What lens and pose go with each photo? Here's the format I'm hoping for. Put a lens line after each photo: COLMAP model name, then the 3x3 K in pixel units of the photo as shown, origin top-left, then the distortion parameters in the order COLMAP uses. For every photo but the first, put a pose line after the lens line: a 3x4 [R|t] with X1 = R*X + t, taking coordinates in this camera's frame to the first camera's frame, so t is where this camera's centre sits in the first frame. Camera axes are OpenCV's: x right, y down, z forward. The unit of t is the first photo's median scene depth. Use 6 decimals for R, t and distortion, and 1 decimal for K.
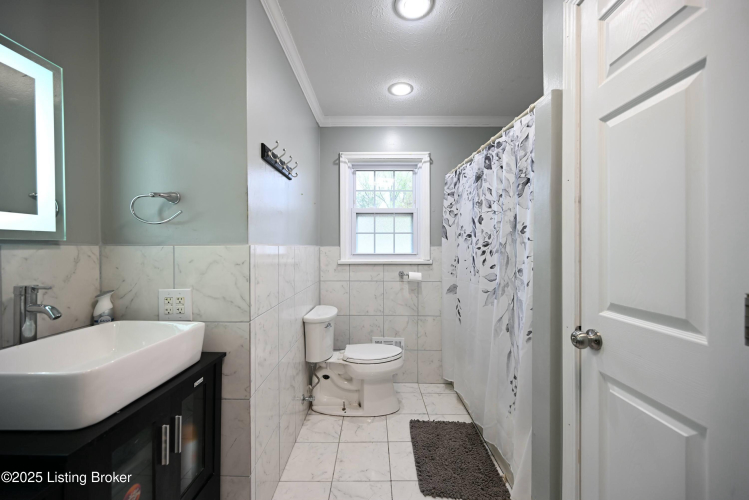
lens RADIAL K [[292.9, 0, 374.5], [0, 292.9, 250.0], [0, 0, 1]] dist [0.000204, 0.000014]
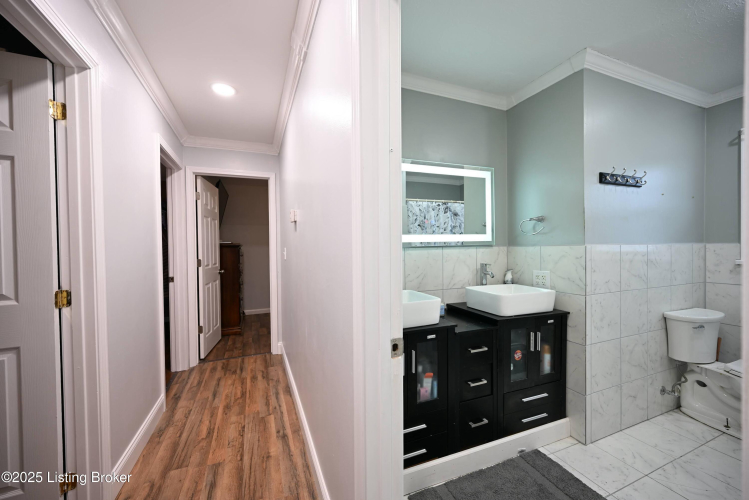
lens RADIAL K [[292.9, 0, 374.5], [0, 292.9, 250.0], [0, 0, 1]] dist [0.000204, 0.000014]
pose [[0.380527, 0.006478, -0.924747, 0.347055], [0.005676, 0.999940, 0.009340, -0.008939], [0.924752, -0.008803, 0.380468, -0.366531]]
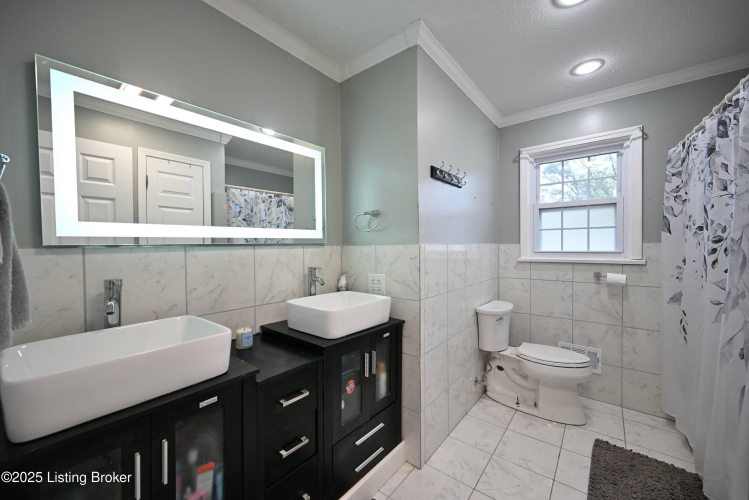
lens RADIAL K [[292.9, 0, 374.5], [0, 292.9, 250.0], [0, 0, 1]] dist [0.000204, 0.000014]
pose [[0.783358, 0.003198, -0.621562, 0.155562], [0.003239, 0.999952, 0.009226, -0.003165], [0.621562, -0.009241, 0.783310, -0.119606]]
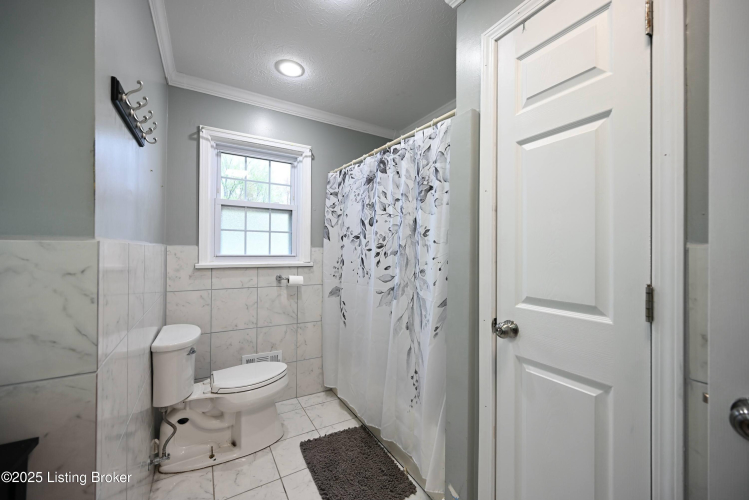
lens RADIAL K [[292.9, 0, 374.5], [0, 292.9, 250.0], [0, 0, 1]] dist [0.000204, 0.000014]
pose [[0.860155, 0.009752, 0.509939, -0.152388], [-0.007098, 0.999949, -0.007150, 0.001345], [-0.509983, 0.002531, 0.860181, 0.128325]]
